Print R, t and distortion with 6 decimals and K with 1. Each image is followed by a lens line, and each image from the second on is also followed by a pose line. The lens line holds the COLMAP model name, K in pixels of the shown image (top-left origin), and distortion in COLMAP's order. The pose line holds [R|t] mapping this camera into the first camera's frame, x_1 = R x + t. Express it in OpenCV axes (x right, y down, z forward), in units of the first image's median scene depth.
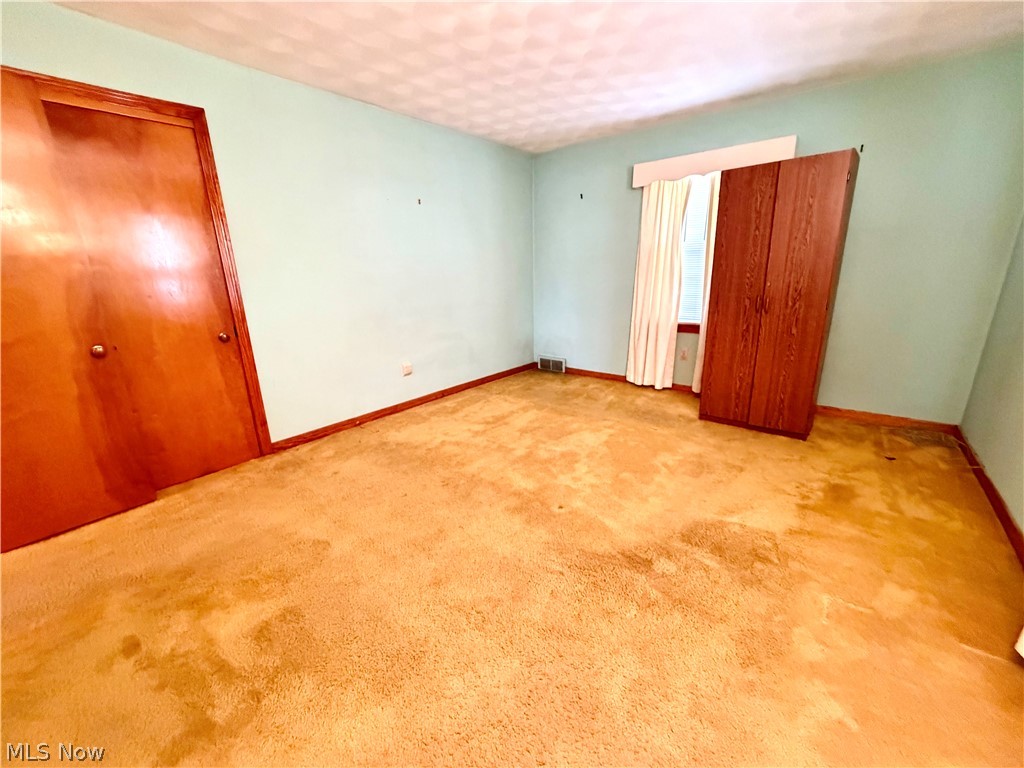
lens RADIAL K [[409.7, 0, 510.4], [0, 409.7, 385.0], [0, 0, 1]] dist [-0.002211, 0.000864]
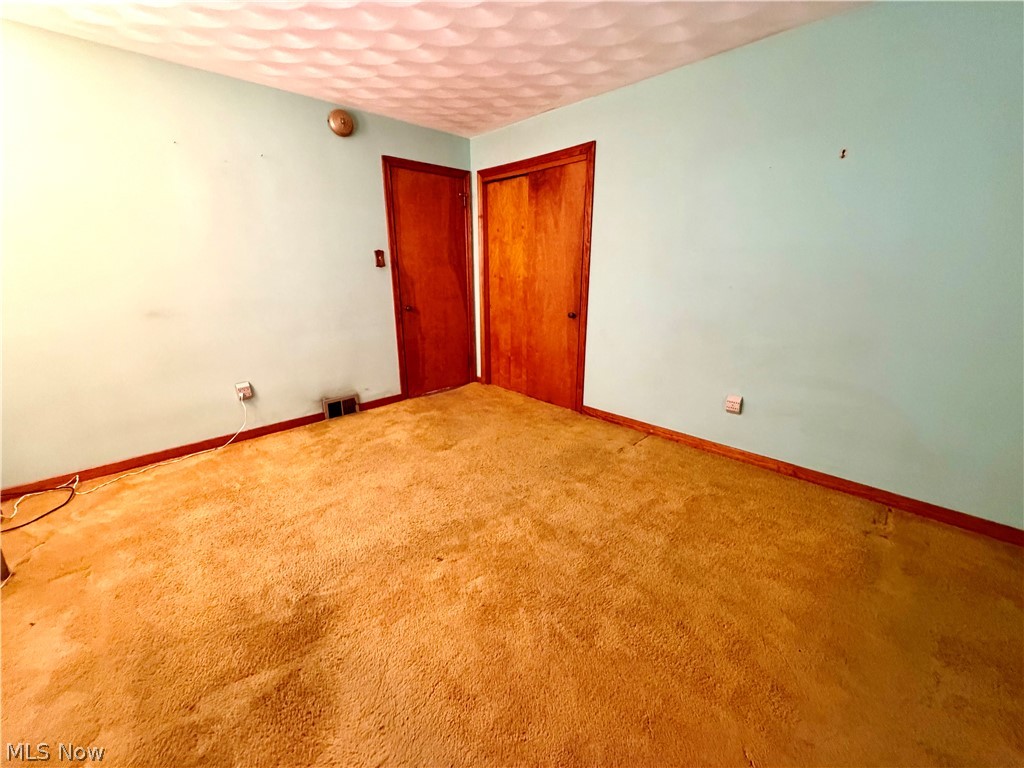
lens RADIAL K [[409.7, 0, 510.2], [0, 409.7, 382.2], [0, 0, 1]] dist [-0.002211, 0.000864]
pose [[-0.117123, 0.294548, -0.948432, 0.732891], [-0.261156, 0.912259, 0.315565, -0.312145], [0.958165, 0.284649, -0.029923, 0.994145]]
